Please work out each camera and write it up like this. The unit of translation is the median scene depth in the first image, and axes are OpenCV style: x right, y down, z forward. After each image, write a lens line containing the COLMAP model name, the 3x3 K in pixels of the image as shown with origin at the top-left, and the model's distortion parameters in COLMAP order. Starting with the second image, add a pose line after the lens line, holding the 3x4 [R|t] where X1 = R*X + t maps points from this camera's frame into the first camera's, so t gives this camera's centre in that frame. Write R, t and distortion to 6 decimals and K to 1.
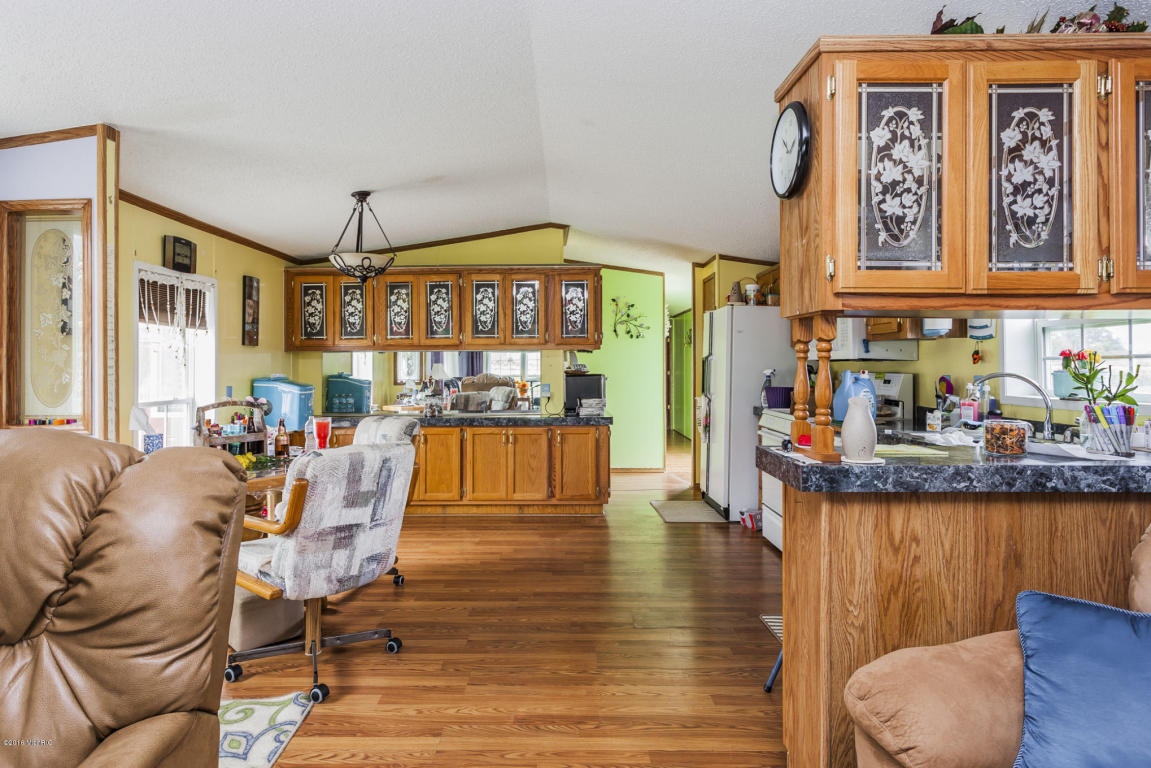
lens RADIAL K [[633.2, 0, 563.9], [0, 633.2, 356.8], [0, 0, 1]] dist [0.000065, 0.000004]
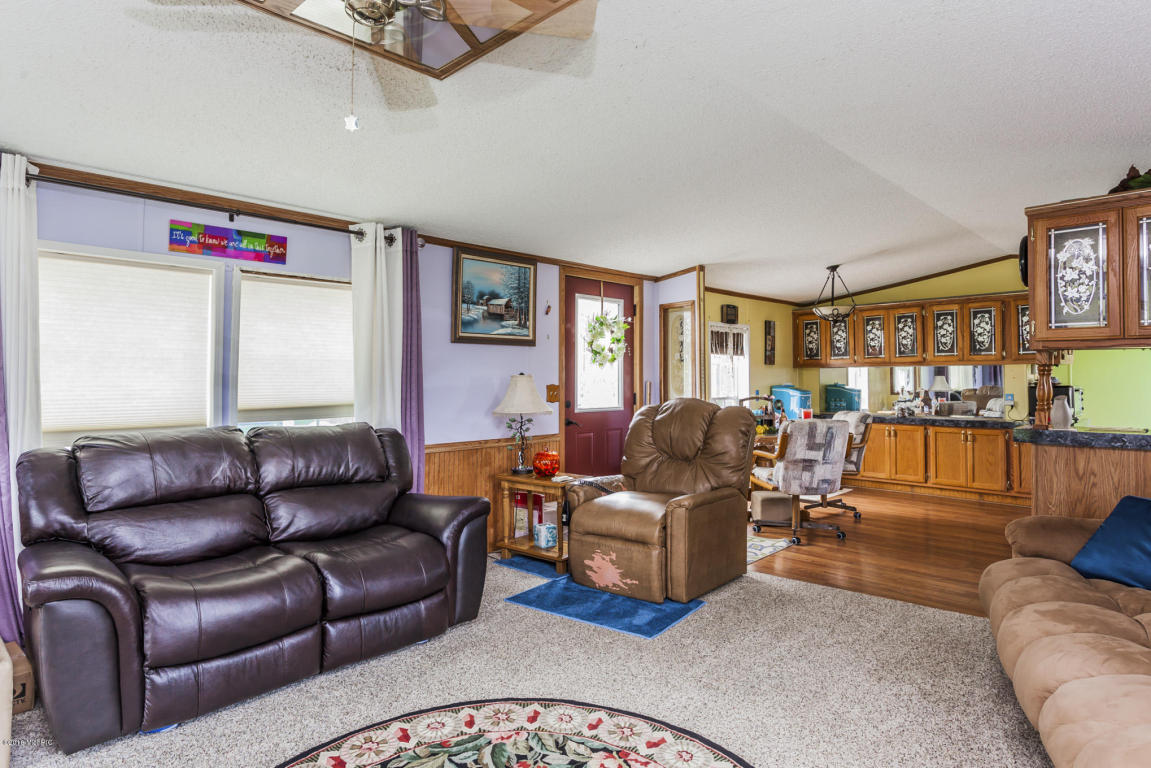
lens RADIAL K [[633.2, 0, 563.9], [0, 633.2, 356.8], [0, 0, 1]] dist [0.000065, 0.000004]
pose [[0.699313, -0.020534, -0.714520, 0.248785], [0.006941, 0.999735, -0.021937, -0.005891], [0.714782, 0.010381, 0.699271, -0.426386]]
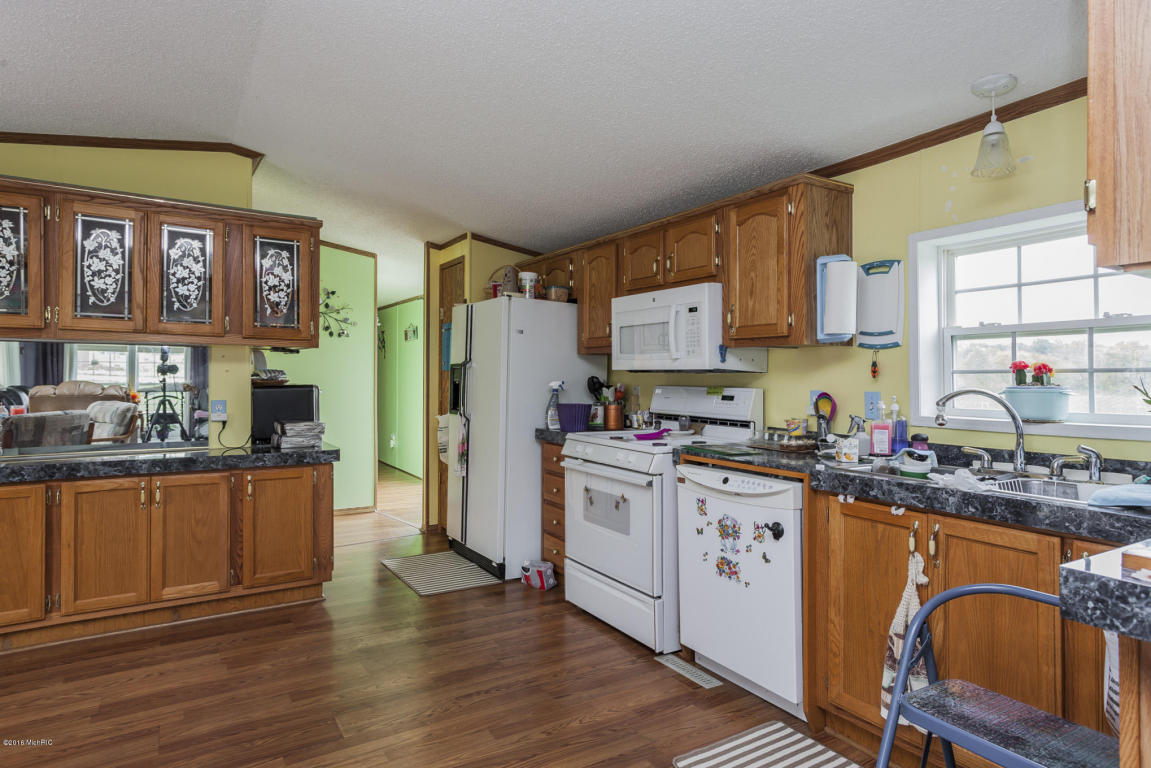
lens RADIAL K [[568.8, 0, 522.3], [0, 568.8, 378.6], [0, 0, 1]] dist [-0.014567, -0.000368]
pose [[0.838571, 0.011291, 0.544676, -0.086569], [-0.022306, 0.999658, 0.013619, 0.007764], [-0.544336, -0.023570, 0.838536, 0.388653]]
